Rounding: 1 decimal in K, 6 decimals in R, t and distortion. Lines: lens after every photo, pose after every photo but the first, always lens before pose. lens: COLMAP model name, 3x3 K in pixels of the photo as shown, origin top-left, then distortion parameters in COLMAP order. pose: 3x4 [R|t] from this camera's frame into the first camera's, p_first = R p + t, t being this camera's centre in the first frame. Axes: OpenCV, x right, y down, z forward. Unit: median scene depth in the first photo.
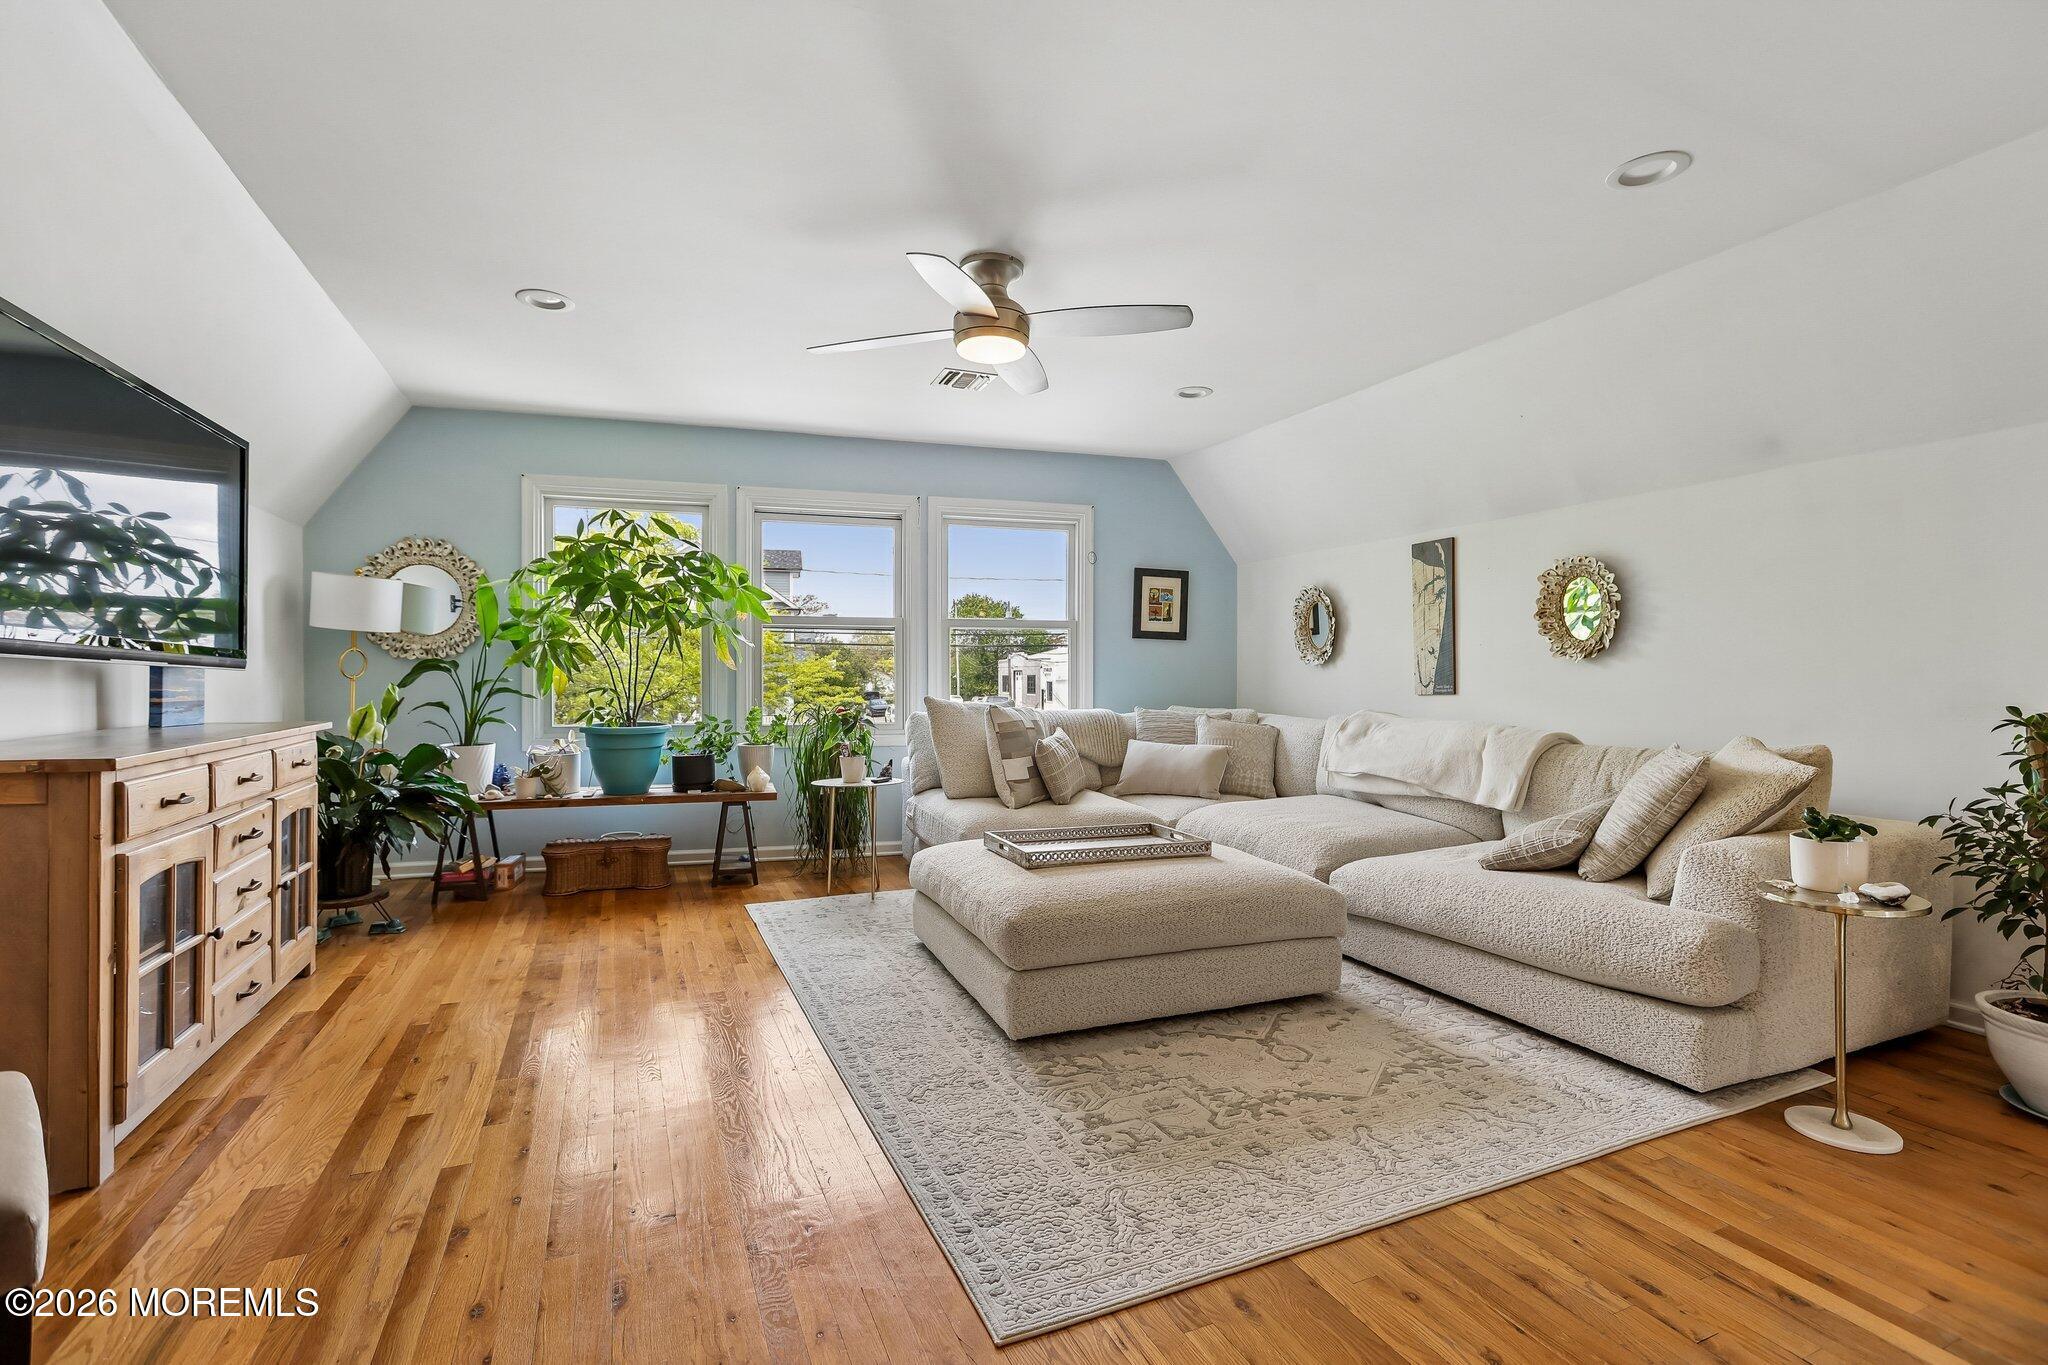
lens RADIAL K [[923.3, 0, 1027.9], [0, 923.3, 684.5], [0, 0, 1]] dist [-0.007212, 0.003356]
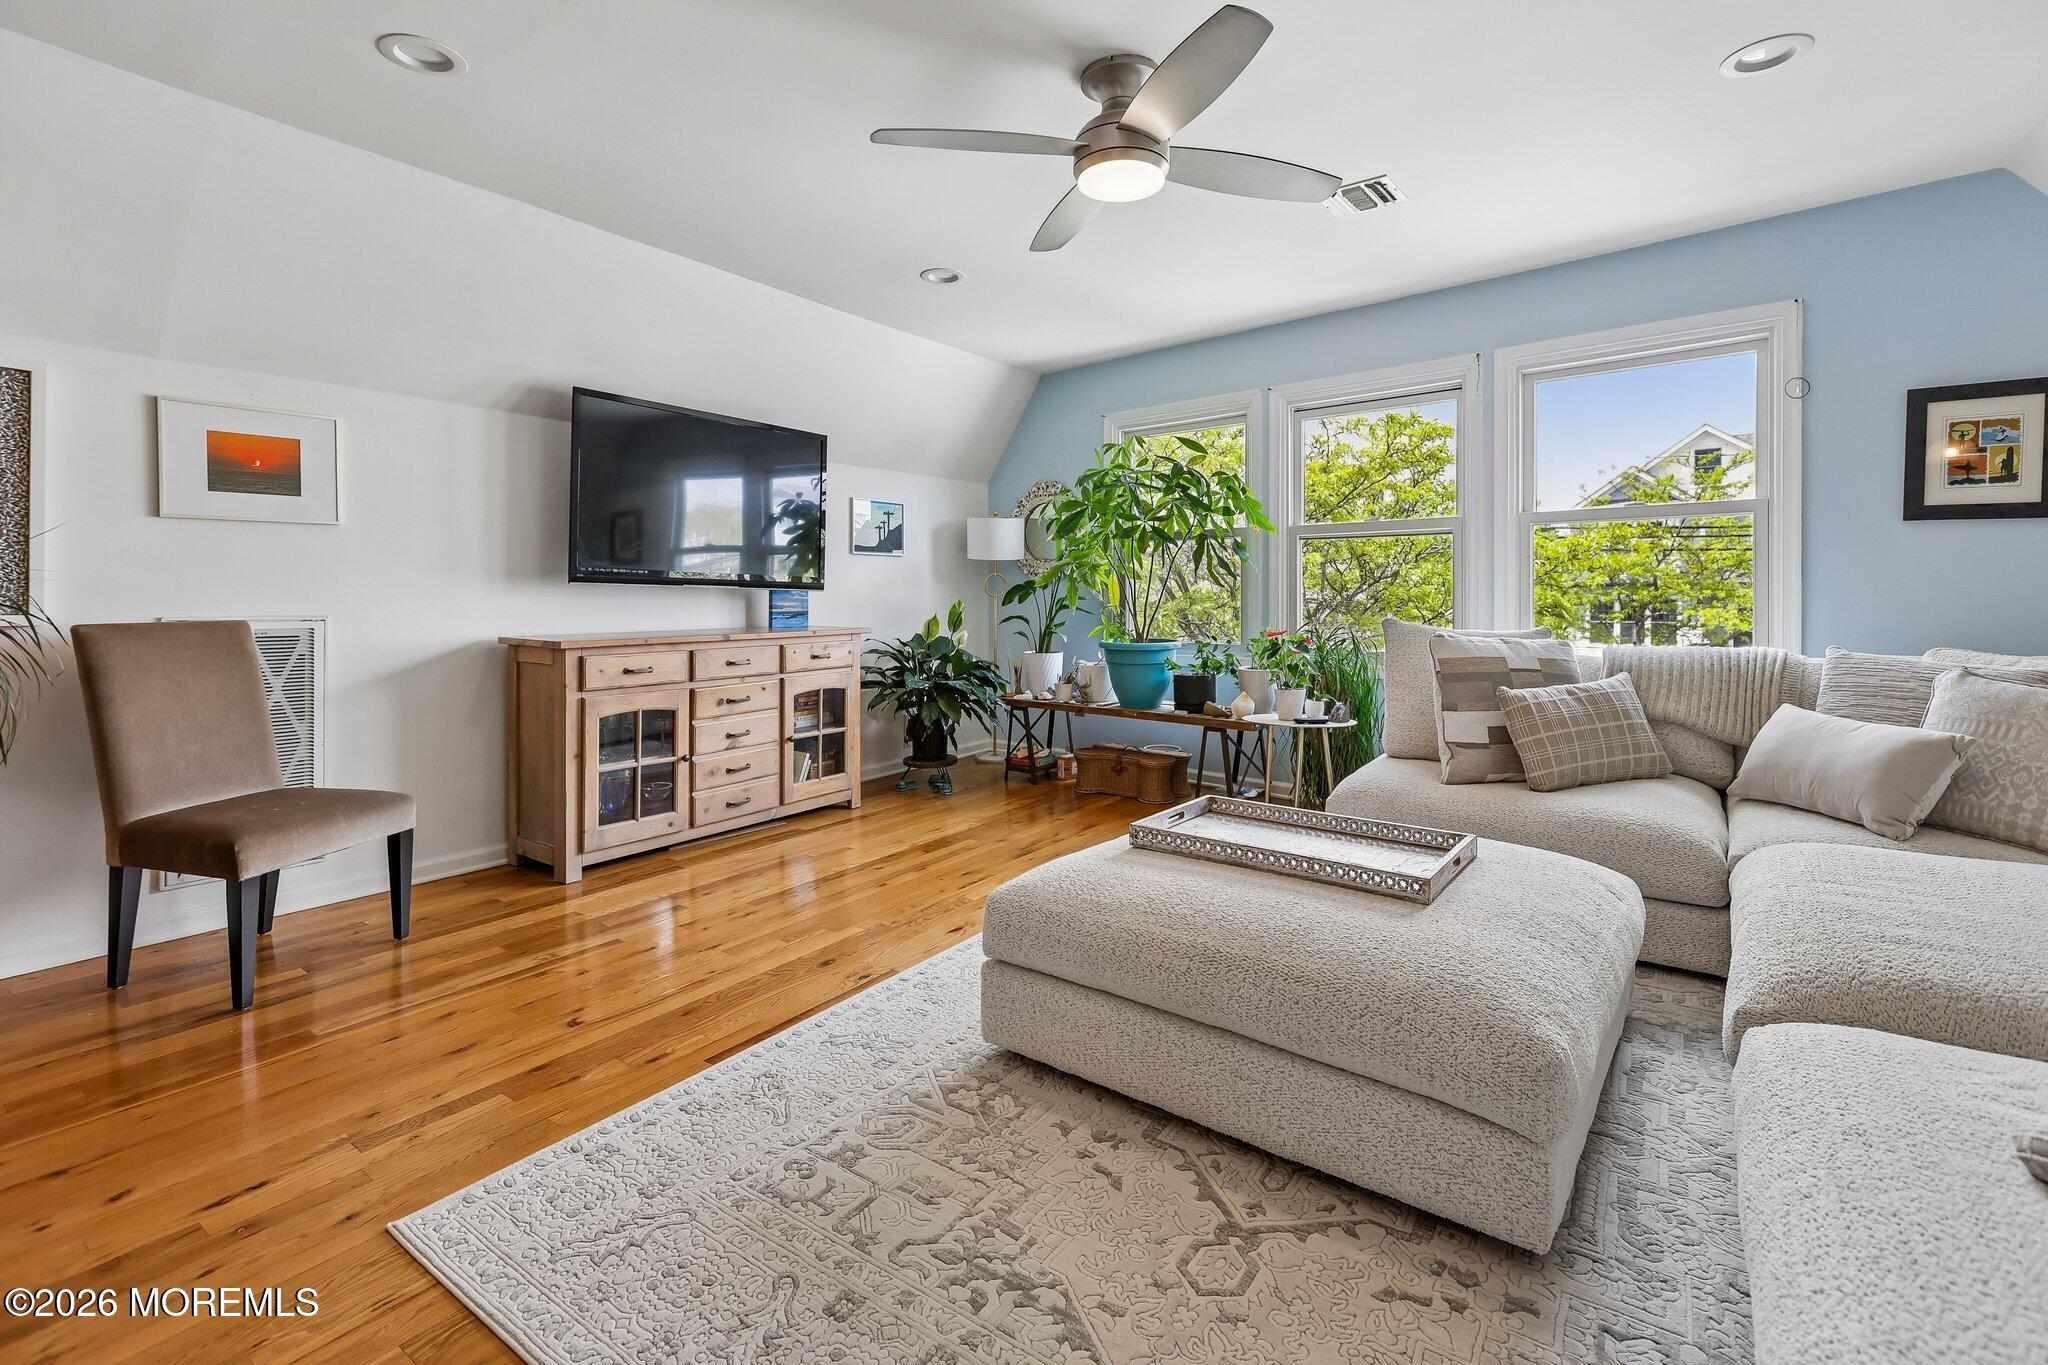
lens RADIAL K [[923.3, 0, 1011.6], [0, 923.3, 604.5], [0, 0, 1]] dist [-0.007212, 0.003356]
pose [[0.506894, 0.004970, -0.861994, 0.468943], [-0.004035, 0.999986, 0.003392, -0.001026], [0.861999, 0.001758, 0.506907, 0.411147]]
